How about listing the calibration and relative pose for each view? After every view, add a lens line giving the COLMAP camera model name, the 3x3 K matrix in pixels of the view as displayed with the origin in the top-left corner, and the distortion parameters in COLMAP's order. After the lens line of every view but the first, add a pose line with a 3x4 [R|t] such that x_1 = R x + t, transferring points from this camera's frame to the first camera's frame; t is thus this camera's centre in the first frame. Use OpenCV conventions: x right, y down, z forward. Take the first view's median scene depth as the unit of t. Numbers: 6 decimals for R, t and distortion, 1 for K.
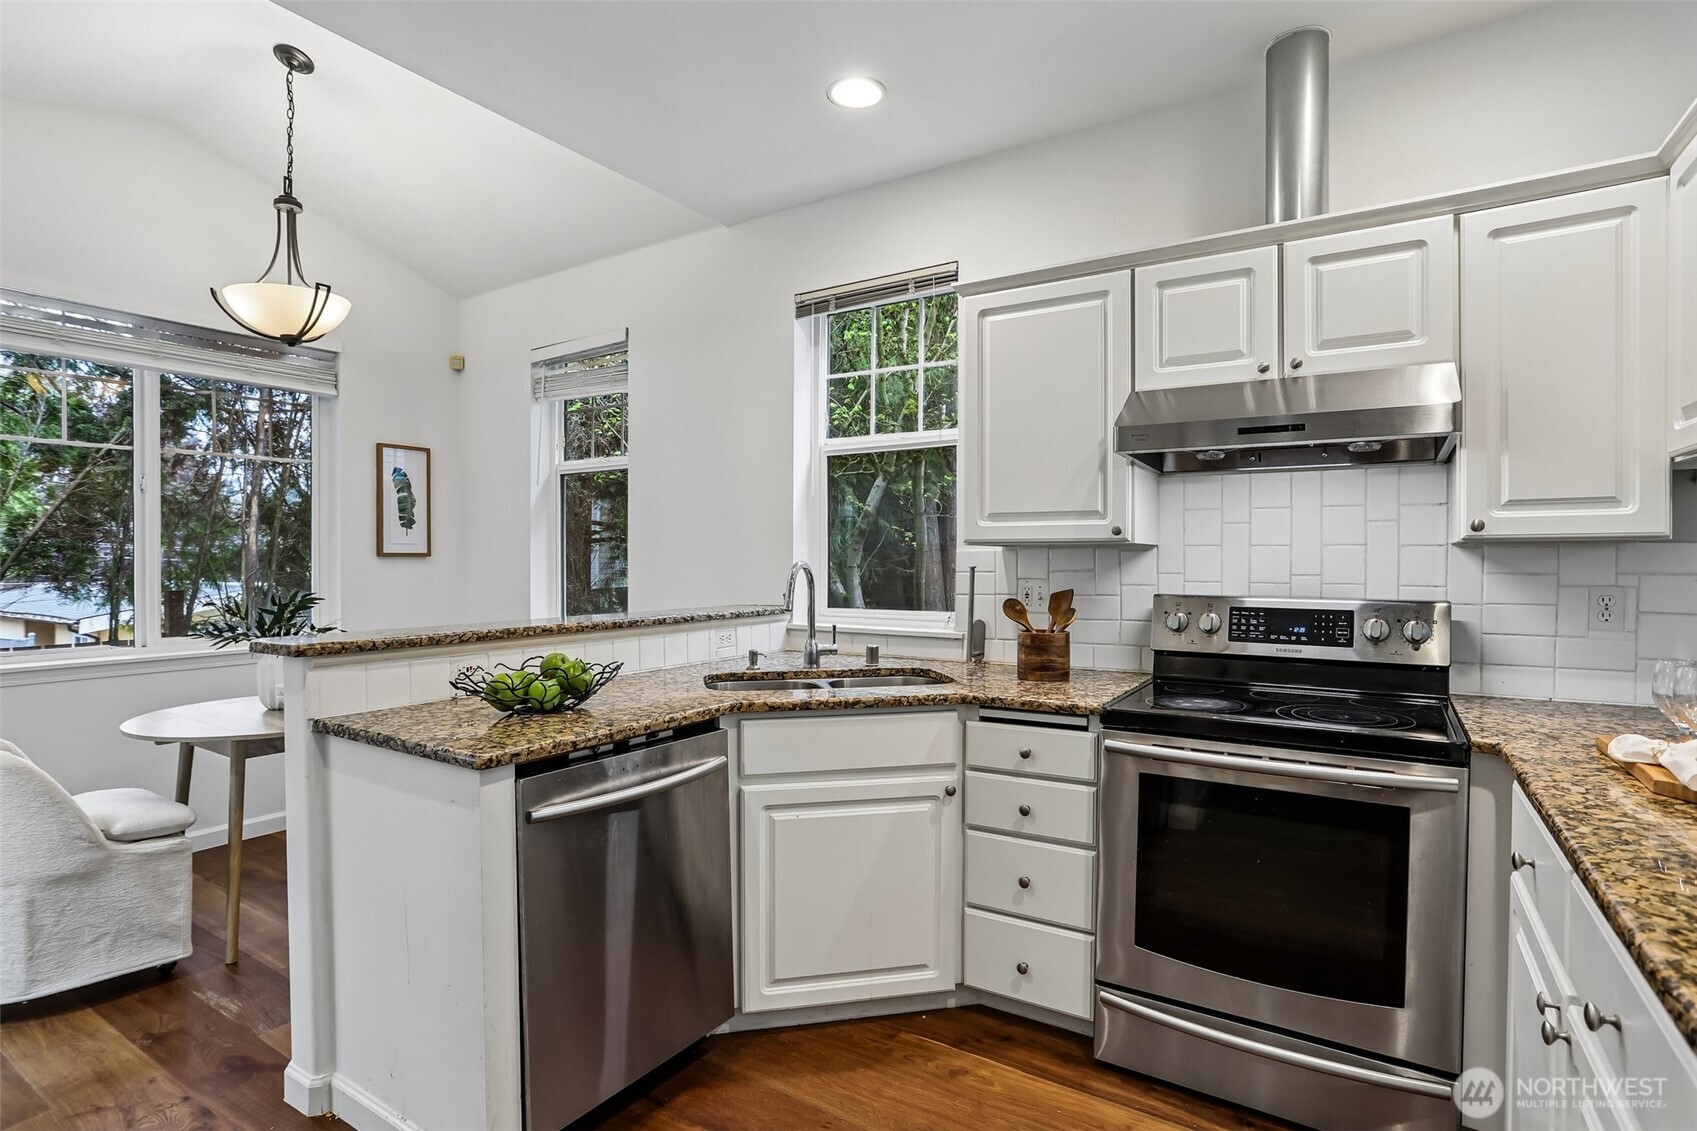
lens RADIAL K [[841.9, 0, 848.5], [0, 841.9, 570.4], [0, 0, 1]] dist [-0.061528, 0.028833]
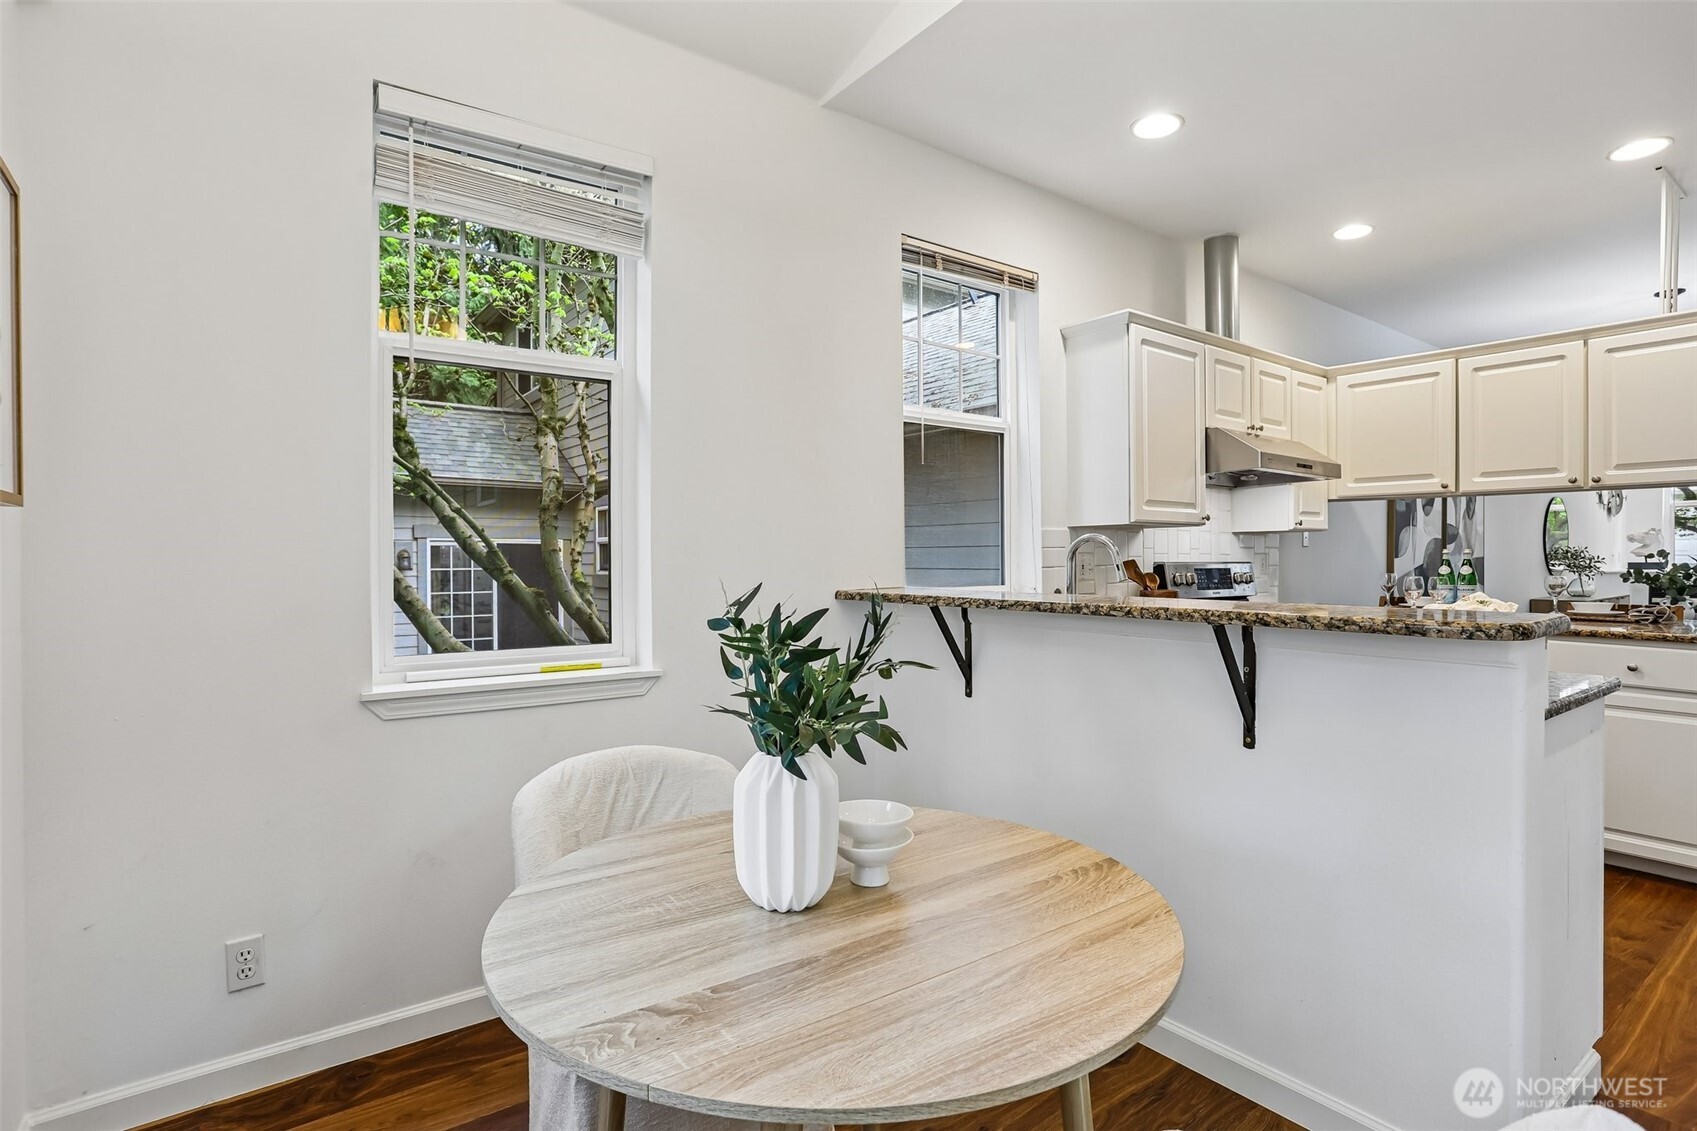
lens RADIAL K [[841.9, 0, 849.1], [0, 841.9, 565.6], [0, 0, 1]] dist [-0.061528, 0.028833]
pose [[0.364829, -0.009354, 0.931027, -1.255708], [0.016276, 0.999861, 0.003667, 0.021222], [-0.930932, 0.013816, 0.364931, 1.023662]]
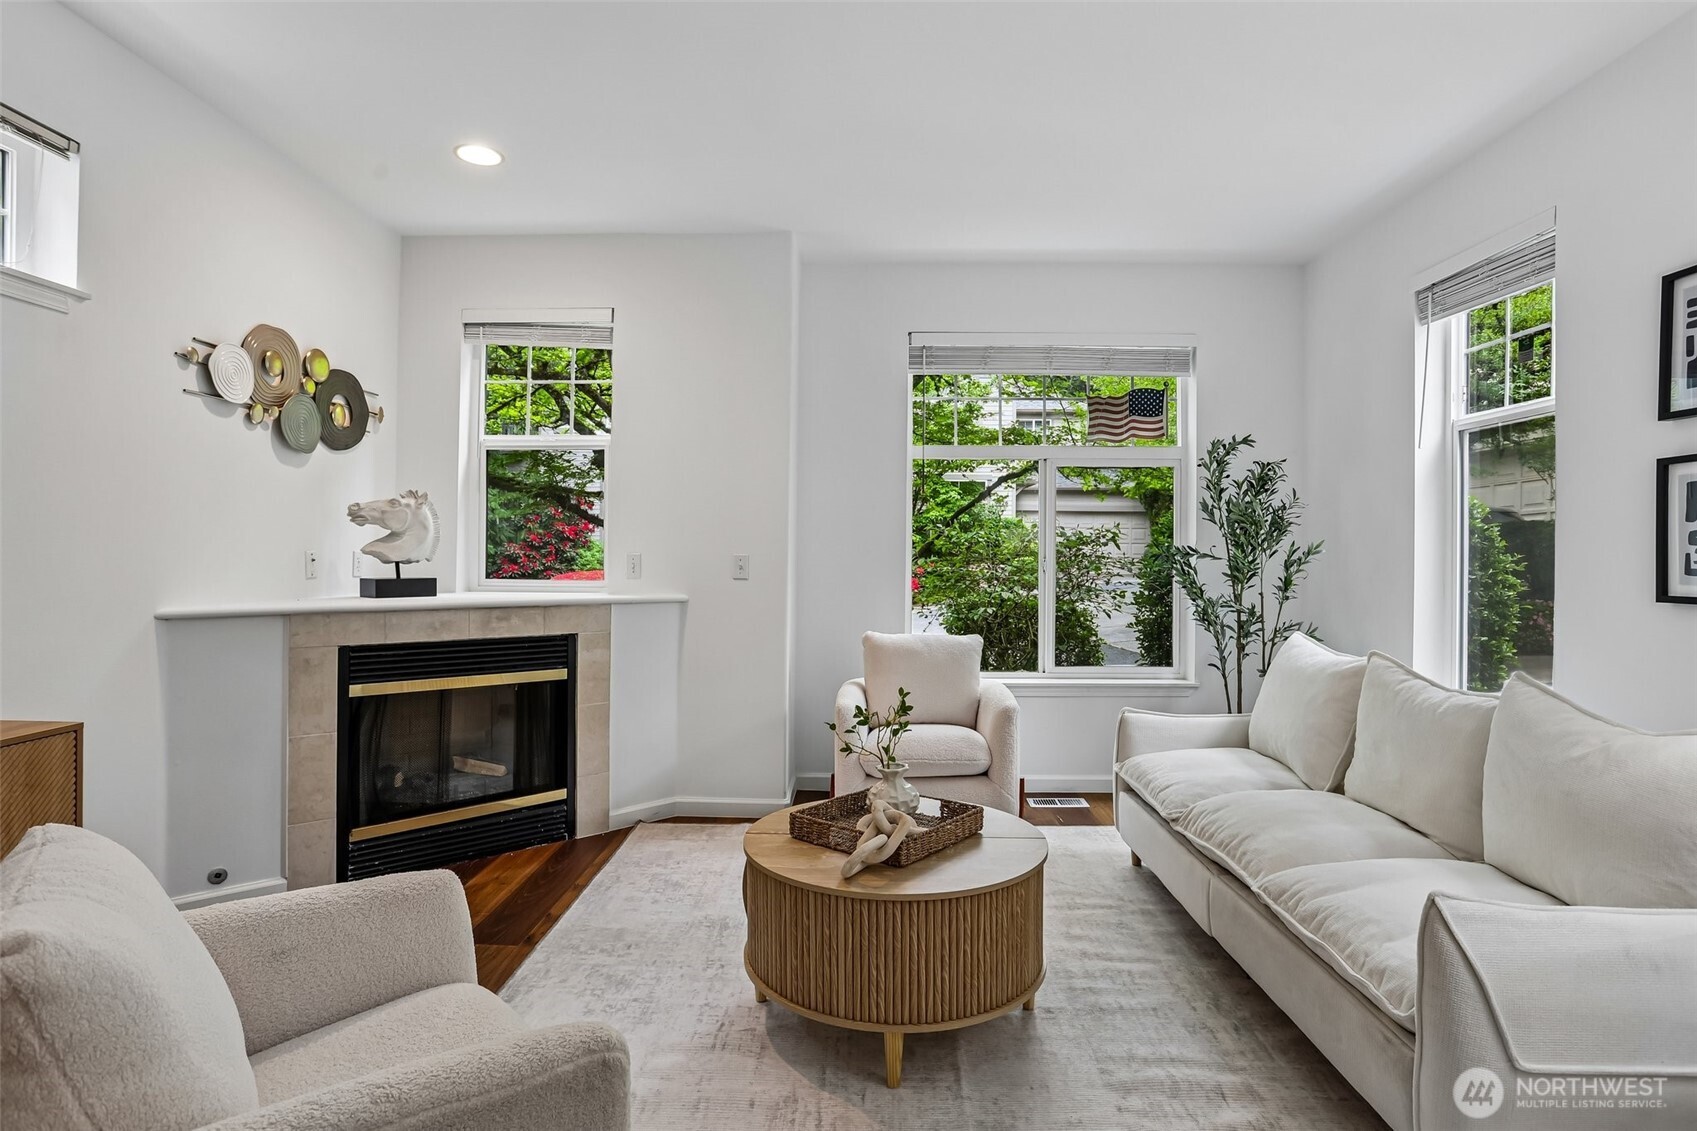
lens RADIAL K [[838.4, 0, 849.7], [0, 838.4, 562.1], [0, 0, 1]] dist [-0.053999, 0.018658]
pose [[-0.520186, -0.007642, 0.854019, 1.864749], [0.002693, 0.999940, 0.010588, 0.035980], [-0.854049, 0.007808, -0.520135, -0.915598]]
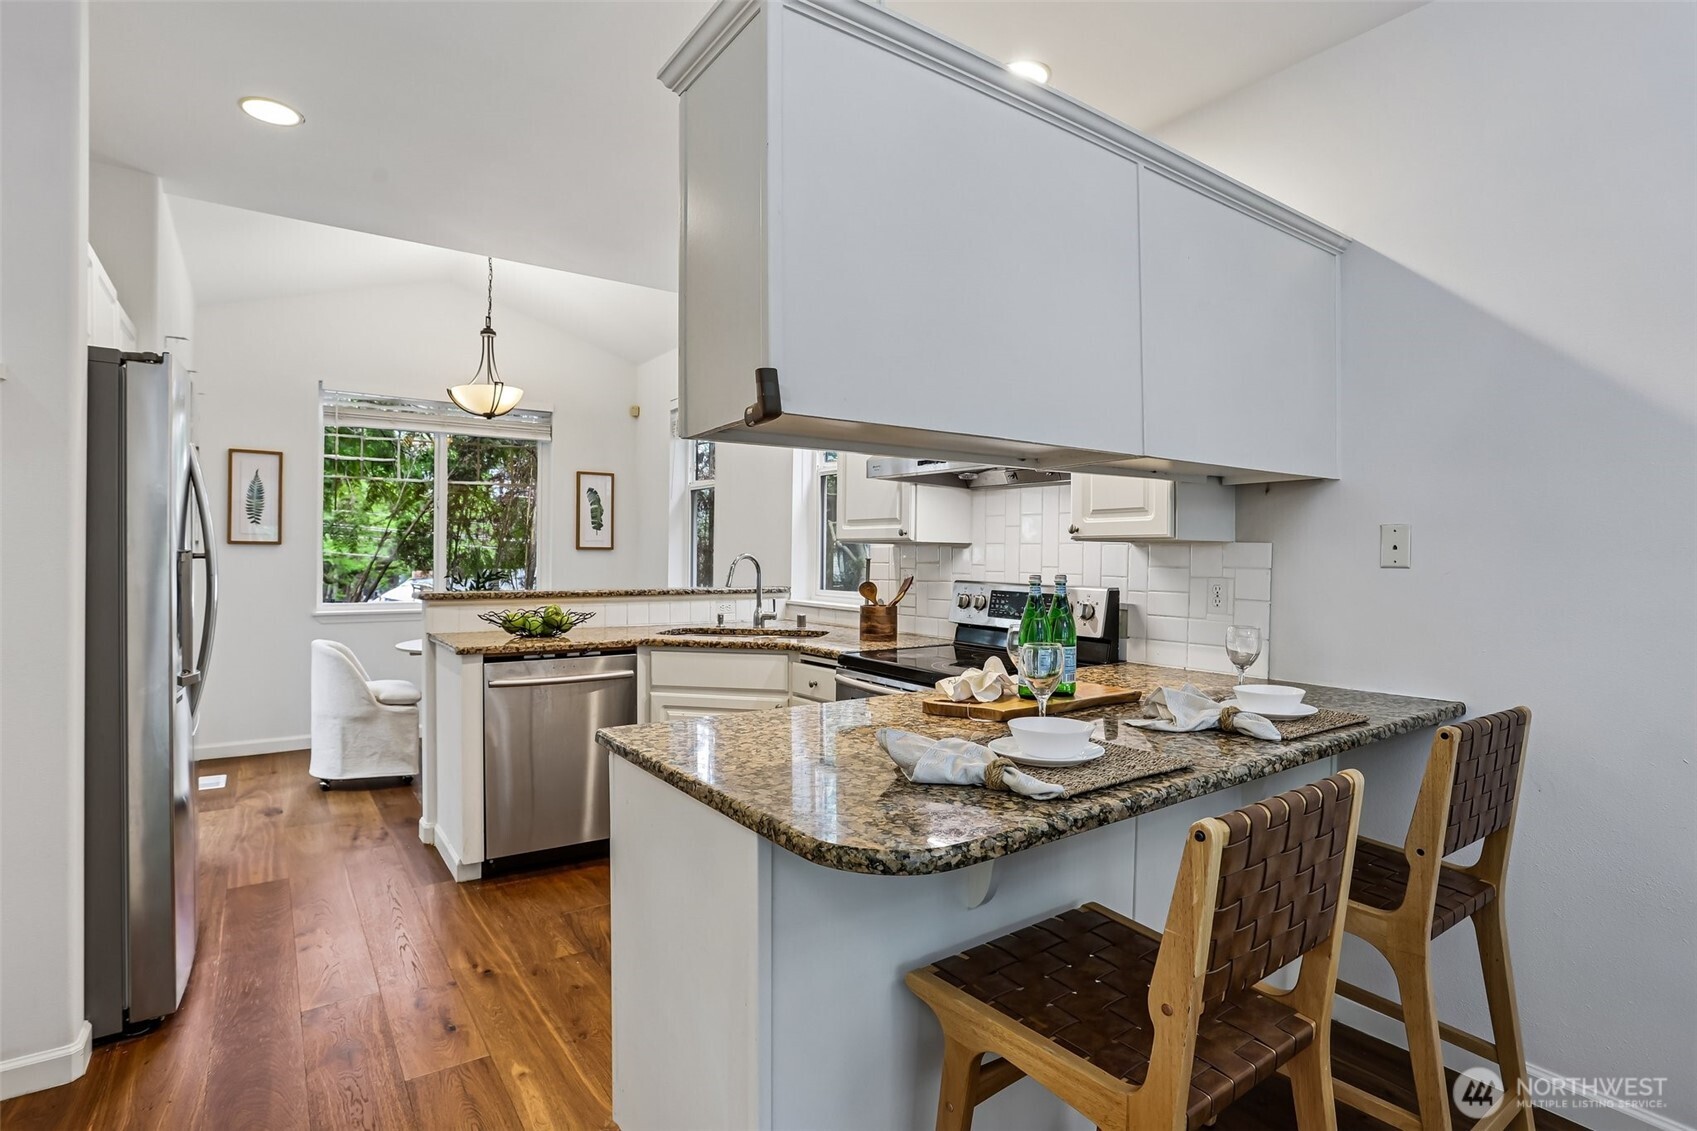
lens RADIAL K [[838.4, 0, 853.8], [0, 838.4, 563.2], [0, 0, 1]] dist [-0.053999, 0.018658]
pose [[0.927477, 0.012274, -0.373678, 0.747939], [-0.014017, 0.999900, -0.001949, 0.006668], [0.373616, 0.007045, 0.927557, -0.311810]]
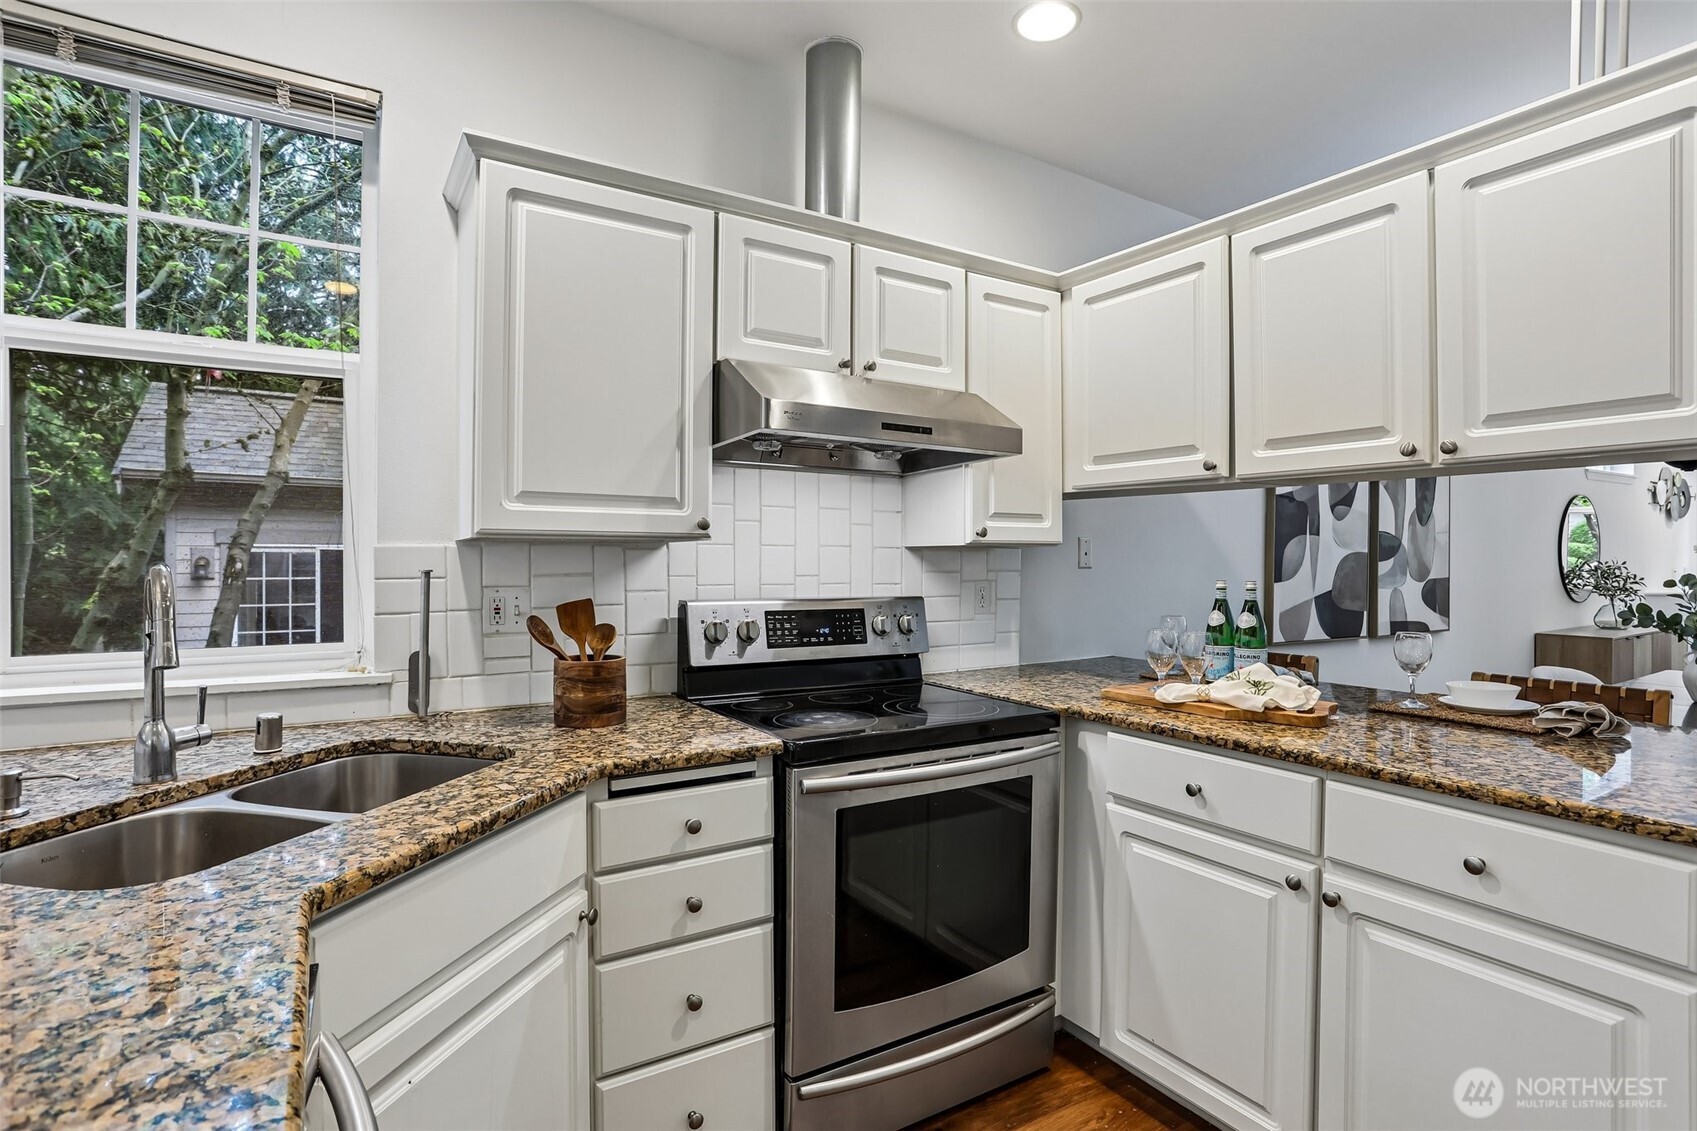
lens RADIAL K [[841.9, 0, 846.7], [0, 841.9, 566.0], [0, 0, 1]] dist [-0.061528, 0.028833]
pose [[0.434470, -0.004437, 0.900676, -0.344342], [0.010325, 0.999947, -0.000054, -0.005520], [-0.900627, 0.009323, 0.434492, 0.506276]]
